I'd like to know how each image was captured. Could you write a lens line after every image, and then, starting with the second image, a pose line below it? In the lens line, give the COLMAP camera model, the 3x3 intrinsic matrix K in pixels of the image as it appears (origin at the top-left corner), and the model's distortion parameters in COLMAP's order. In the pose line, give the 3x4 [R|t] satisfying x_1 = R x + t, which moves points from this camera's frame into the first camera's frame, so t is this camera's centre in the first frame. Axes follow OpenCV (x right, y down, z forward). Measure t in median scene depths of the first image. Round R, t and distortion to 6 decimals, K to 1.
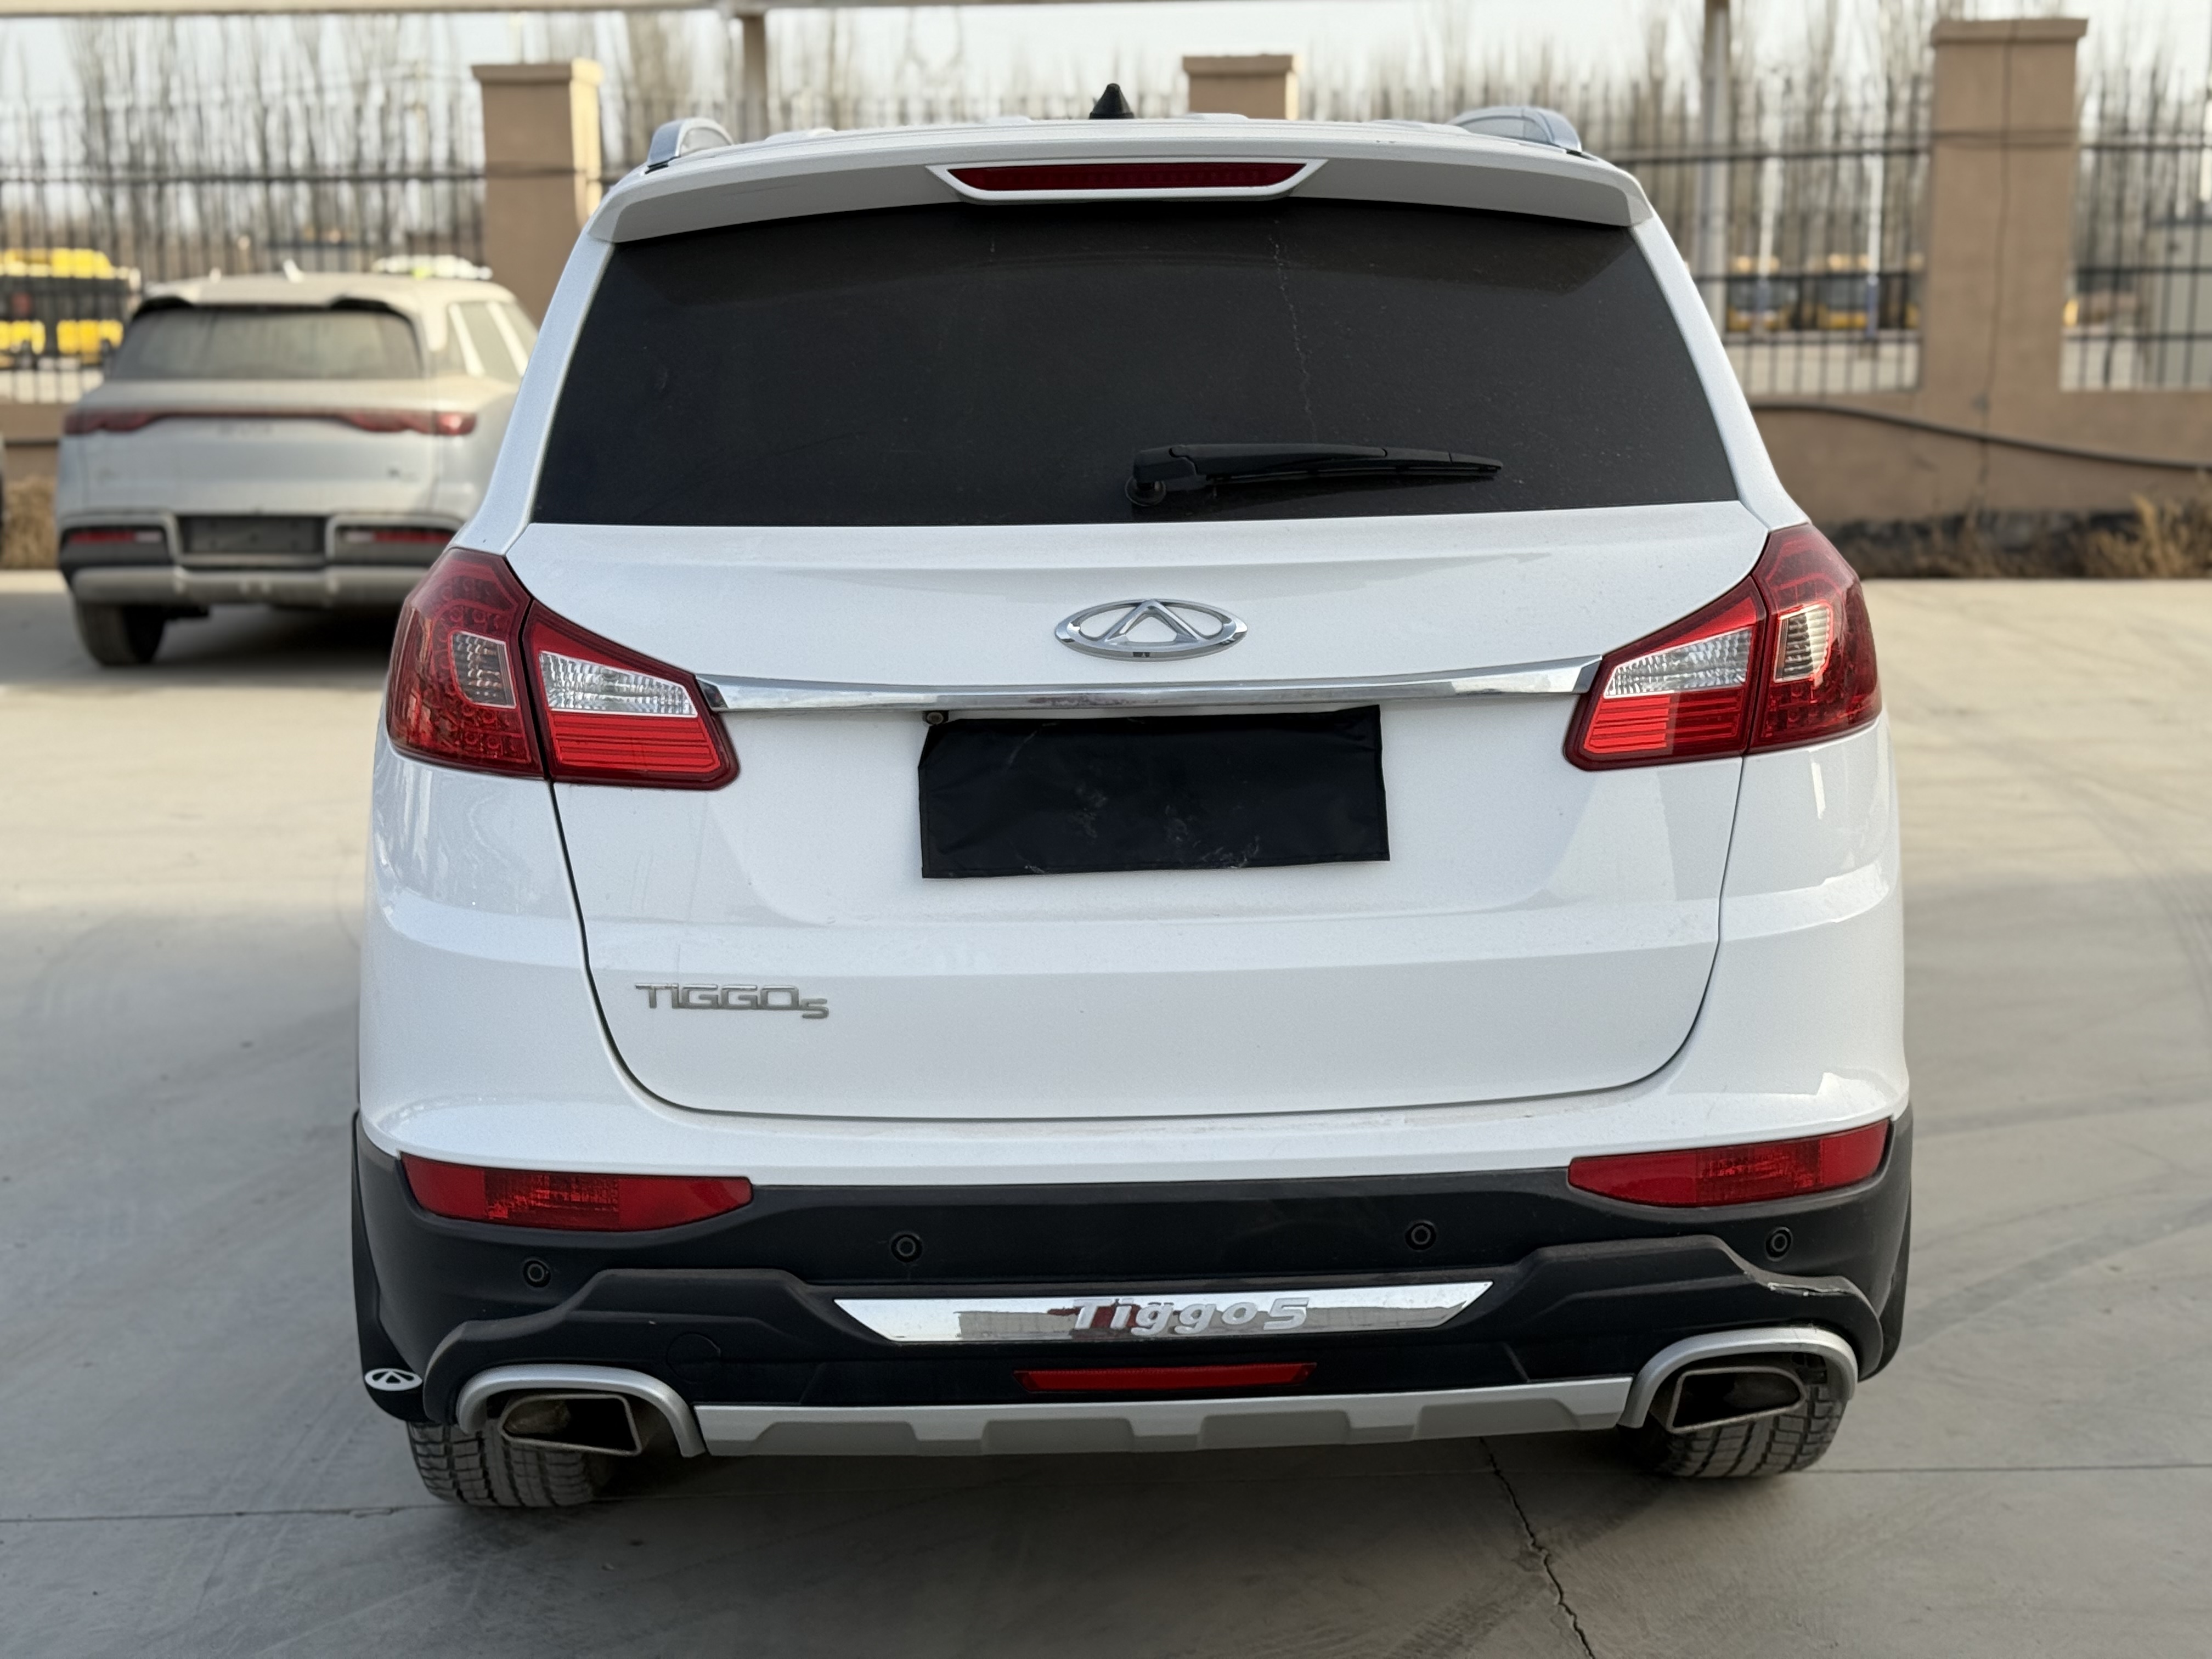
lens RADIAL K [[3073.0, 0, 1106.0], [0, 3073.0, 829.5], [0, 0, 1]] dist [0.207763, -0.493957]
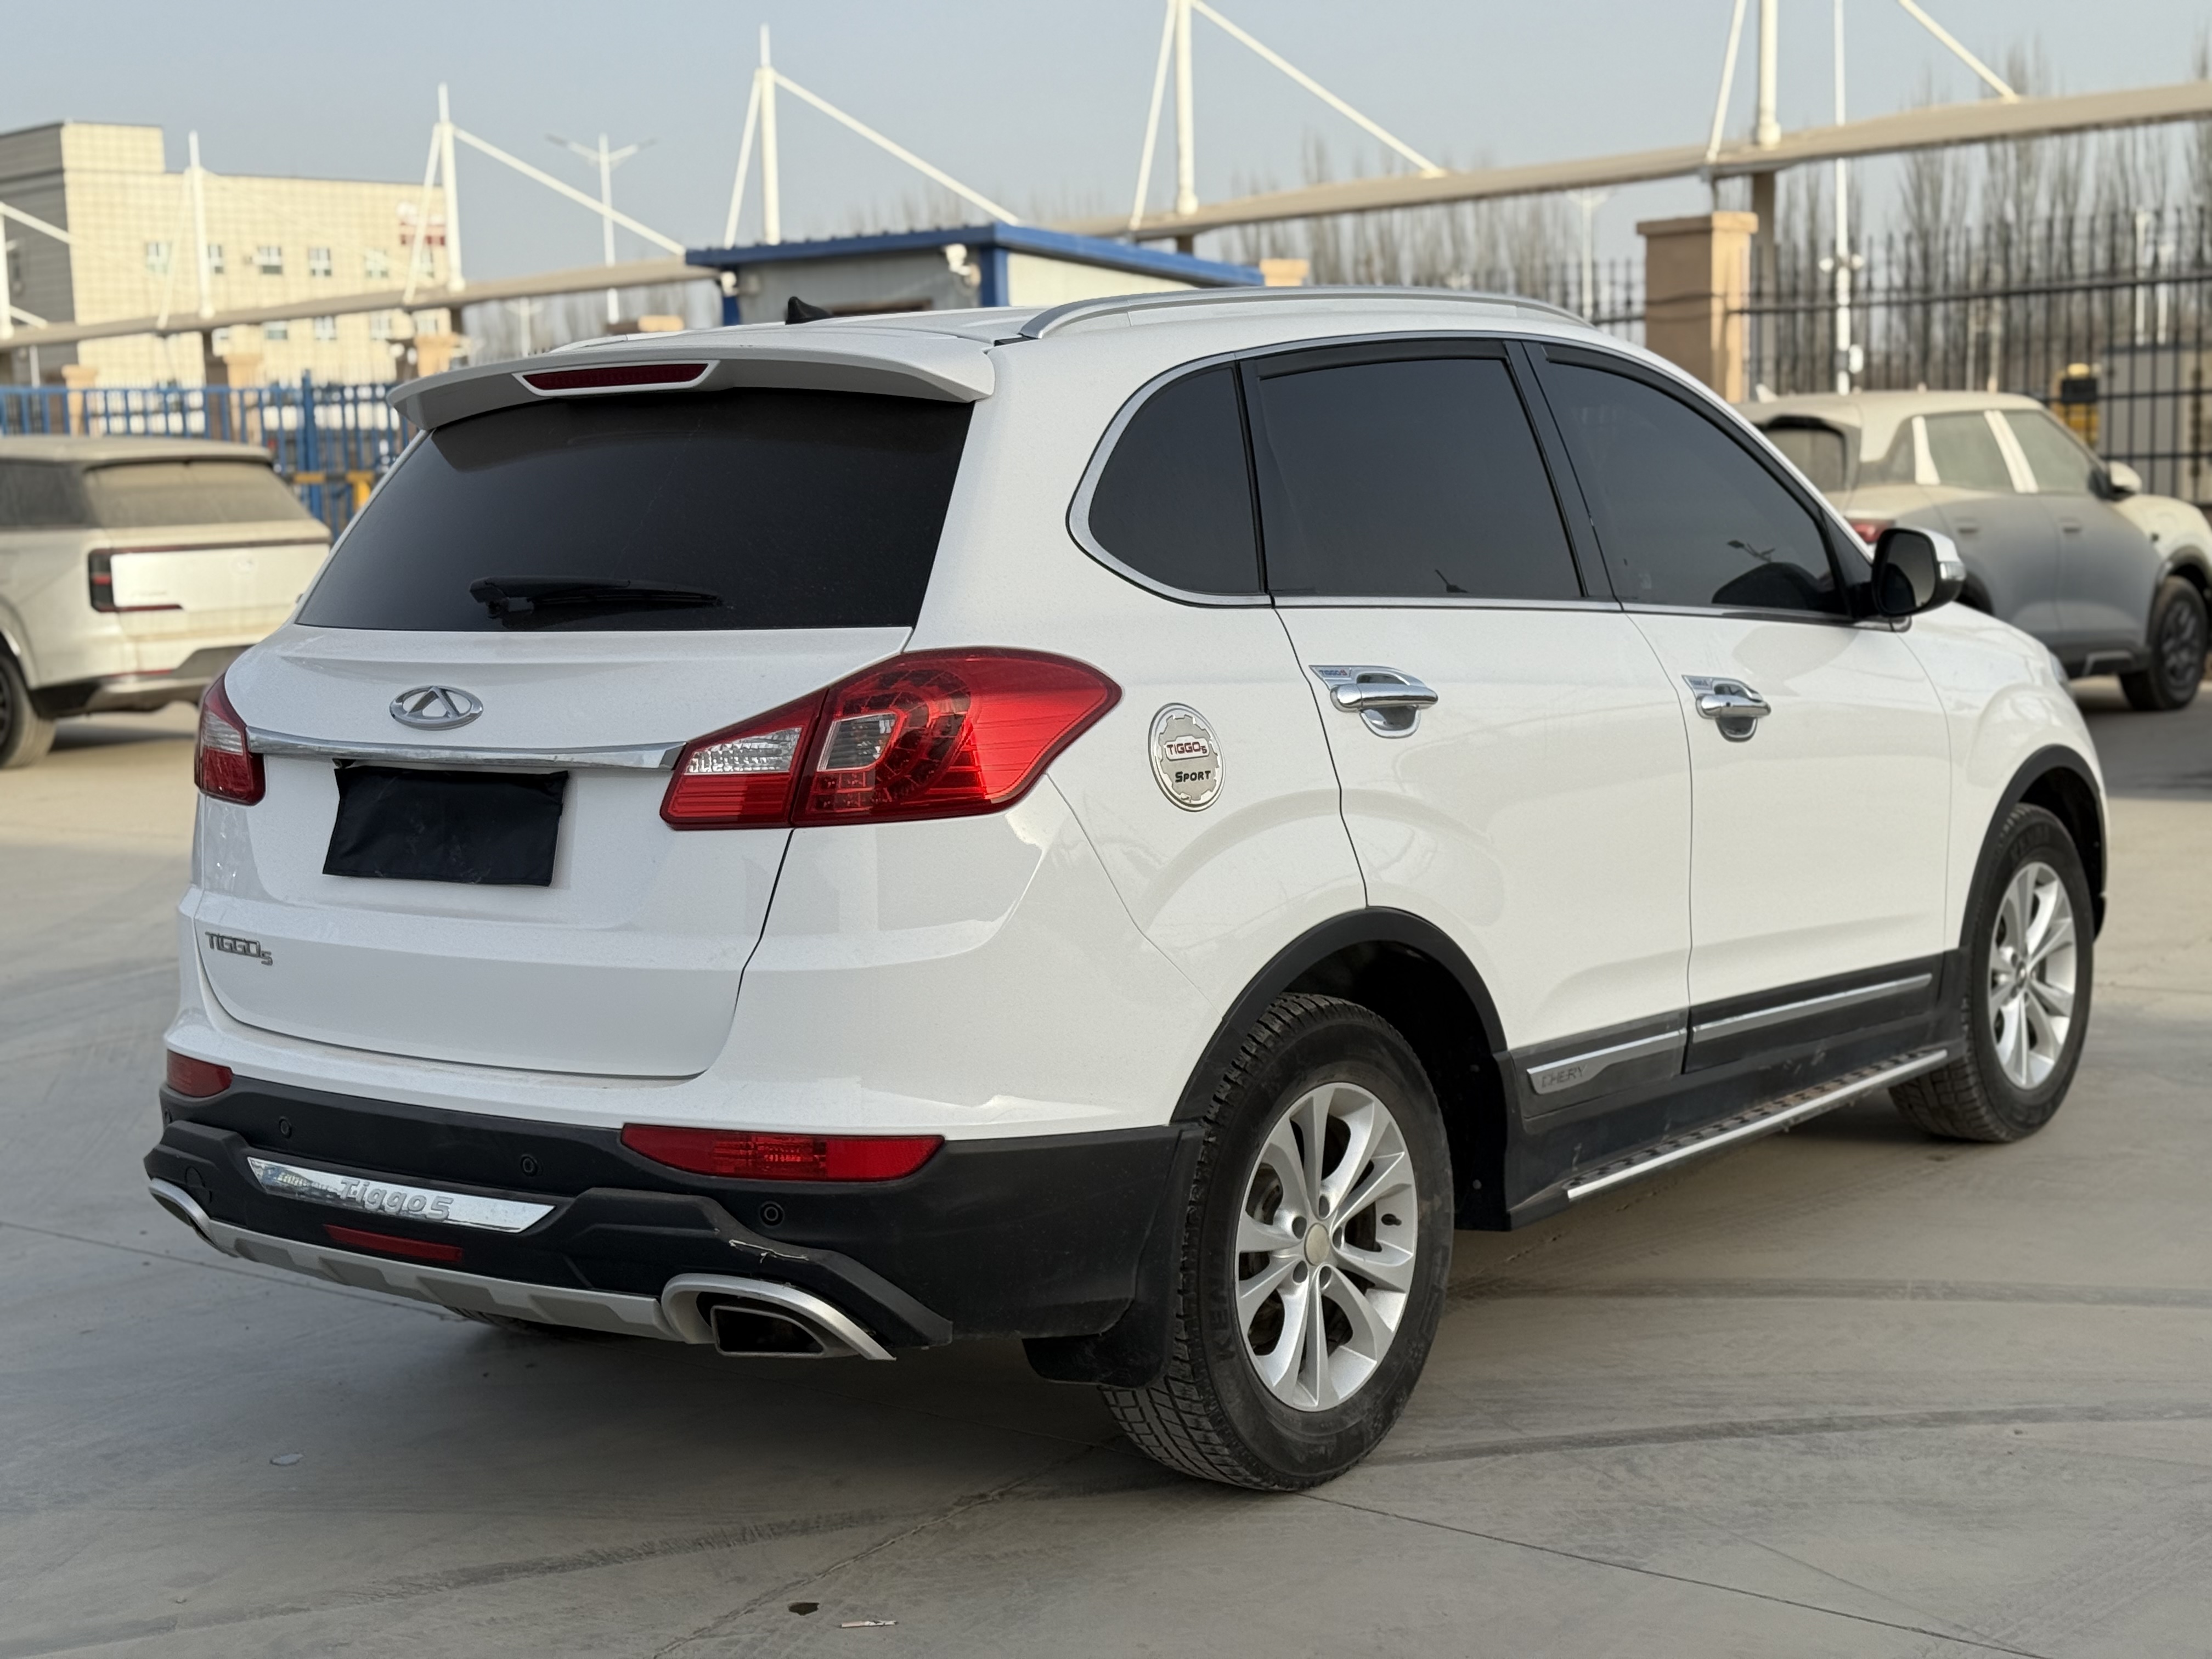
lens RADIAL K [[3073.0, 0, 1106.0], [0, 3073.0, 829.5], [0, 0, 1]] dist [0.207763, -0.493957]
pose [[0.767375, 0.063209, -0.638075, 1.105103], [-0.082230, 0.996613, -0.000166, -0.033331], [0.635904, 0.052596, 0.769974, 0.112781]]
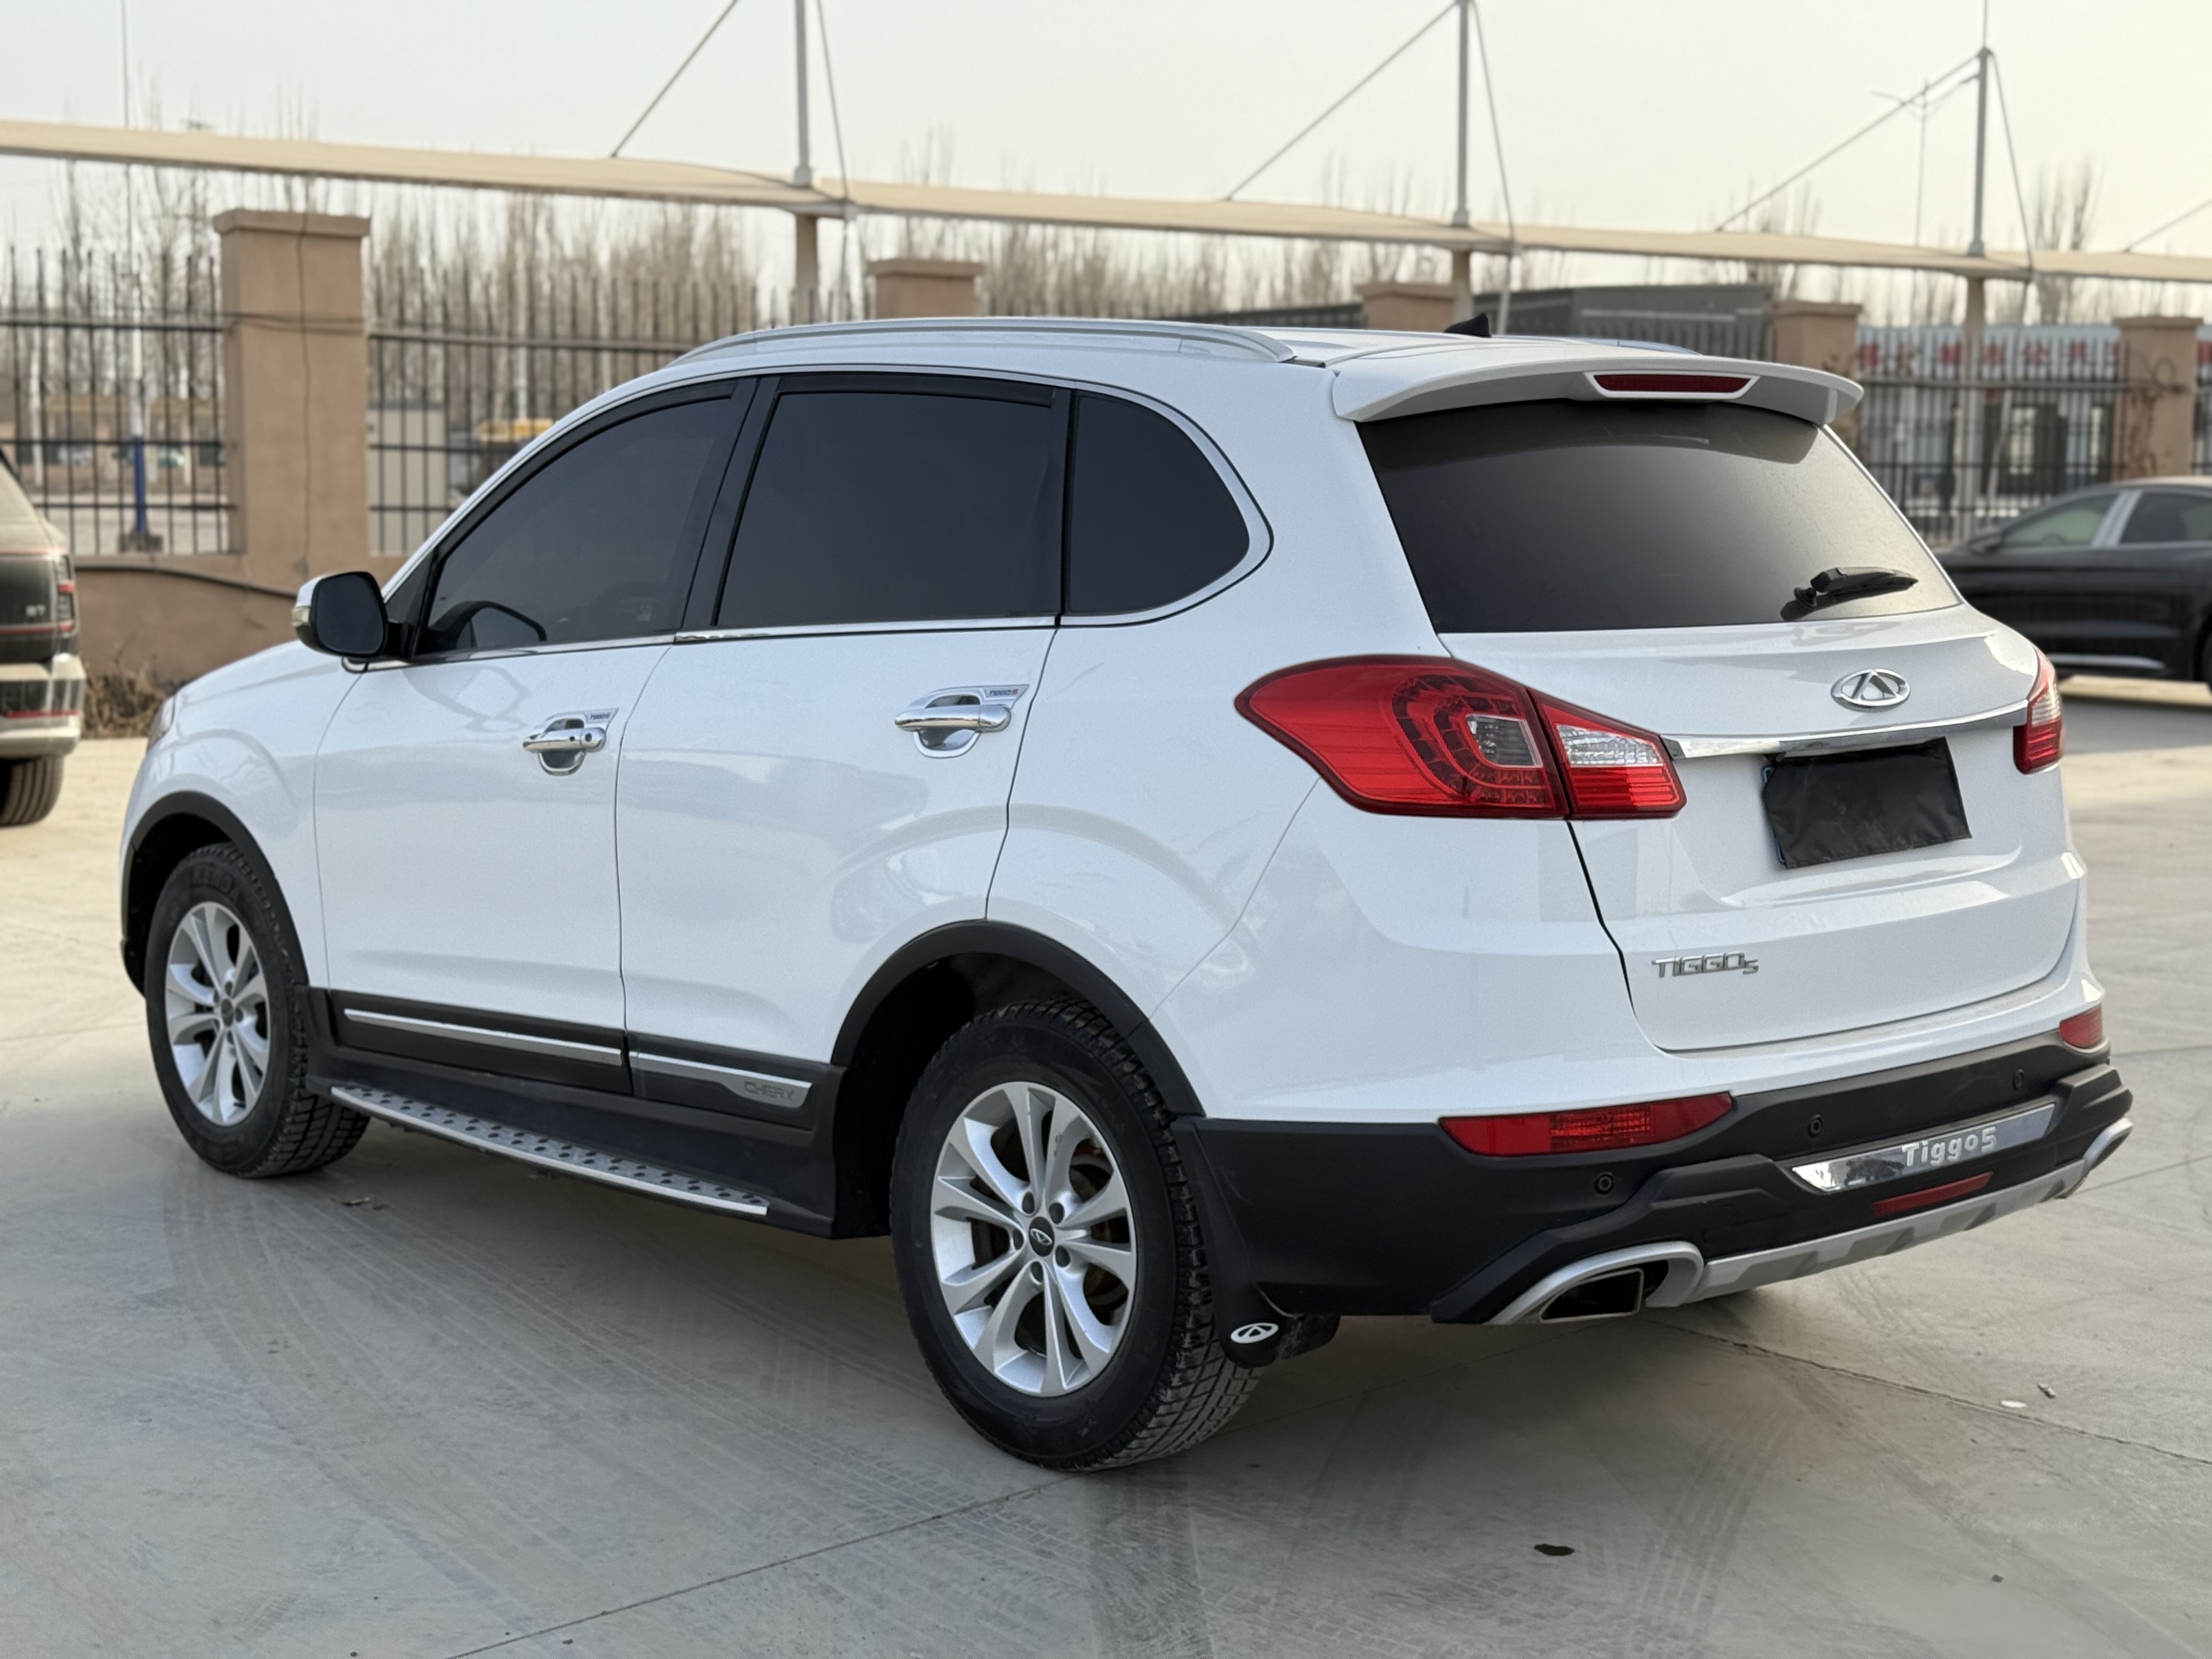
lens RADIAL K [[3073.0, 0, 1106.0], [0, 3073.0, 829.5], [0, 0, 1]] dist [0.207763, -0.493957]
pose [[0.765587, -0.058477, 0.640669, -1.180506], [0.093002, 0.995459, -0.020276, -0.002665], [-0.636574, 0.075106, 0.767549, 0.093731]]
